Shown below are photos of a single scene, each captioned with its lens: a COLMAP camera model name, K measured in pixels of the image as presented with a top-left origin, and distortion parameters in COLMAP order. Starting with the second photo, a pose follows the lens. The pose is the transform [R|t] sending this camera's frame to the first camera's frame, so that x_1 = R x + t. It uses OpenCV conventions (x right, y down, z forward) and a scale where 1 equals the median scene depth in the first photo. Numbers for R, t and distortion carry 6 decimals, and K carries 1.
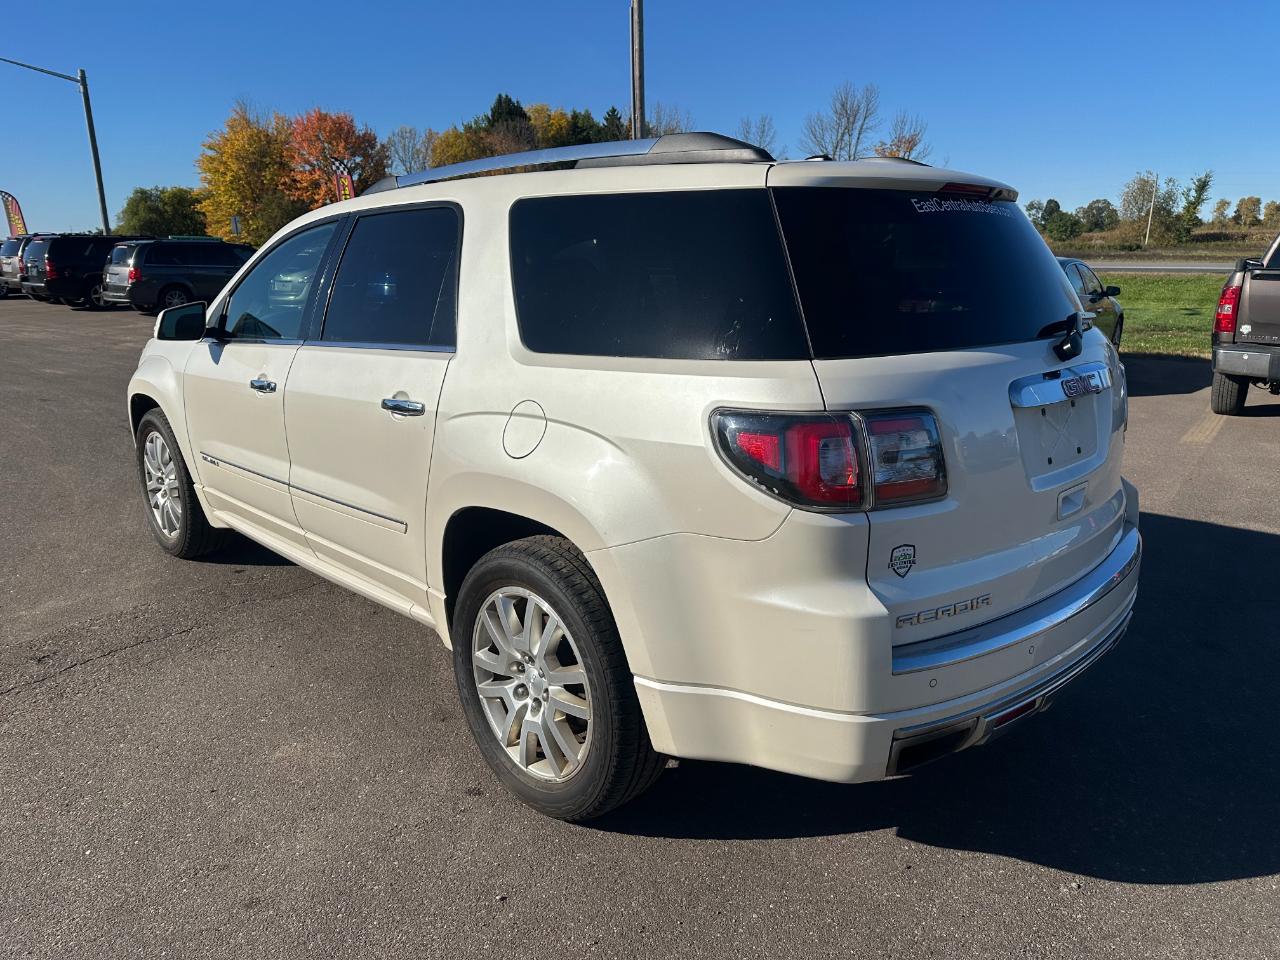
lens RADIAL K [[904.7, 0, 640.0], [0, 904.7, 480.0], [0, 0, 1]] dist [0.026712, -0.024932]
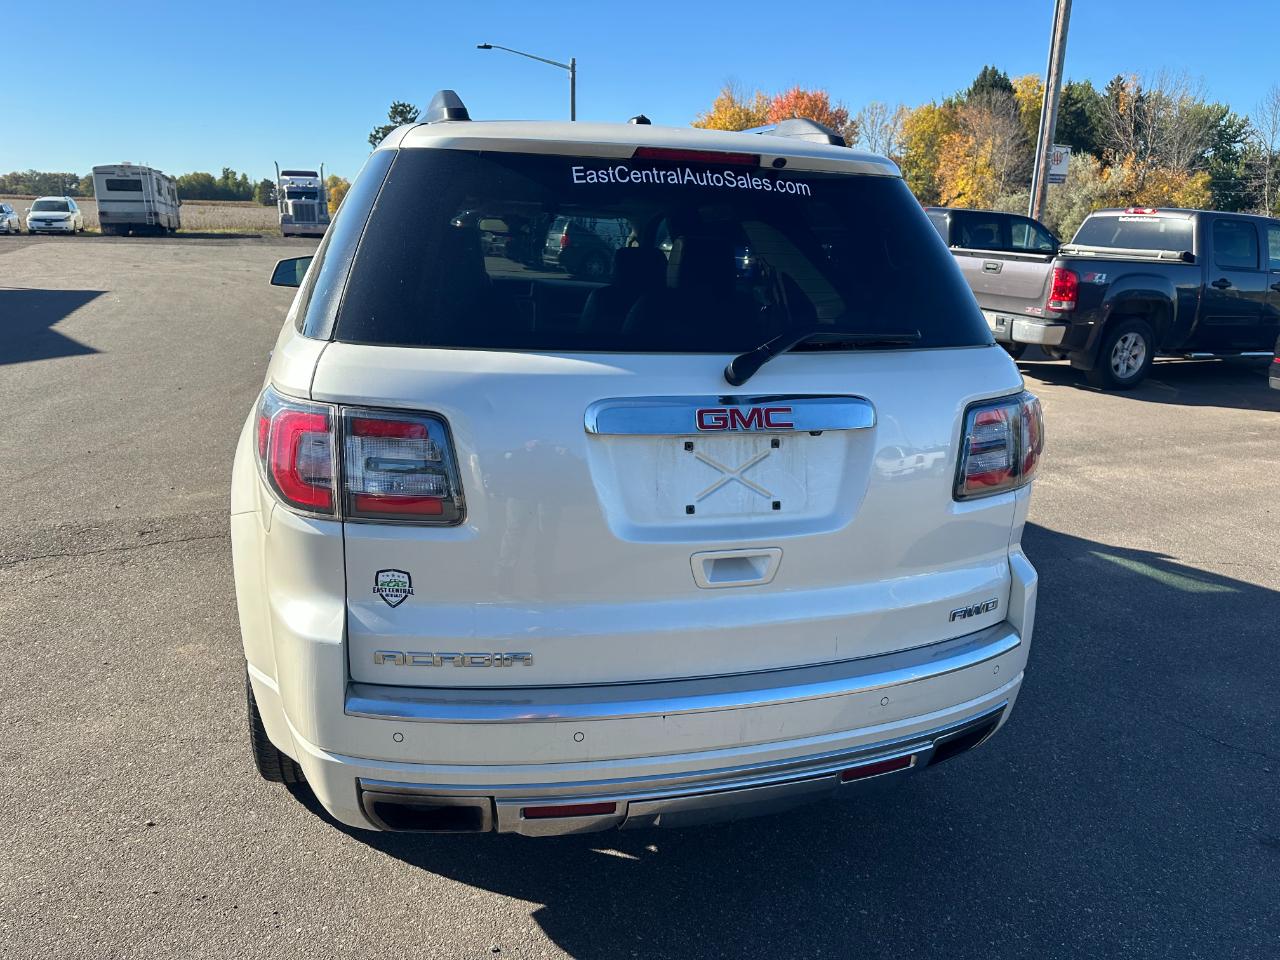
lens RADIAL K [[908.4, 0, 640.0], [0, 908.4, 480.0], [0, 0, 1]] dist [0.034153, -0.000448]
pose [[0.888276, 0.163013, -0.429409, 0.734686], [-0.155096, 0.986442, 0.053642, -0.080907], [0.432332, 0.018951, 0.901515, 0.280099]]
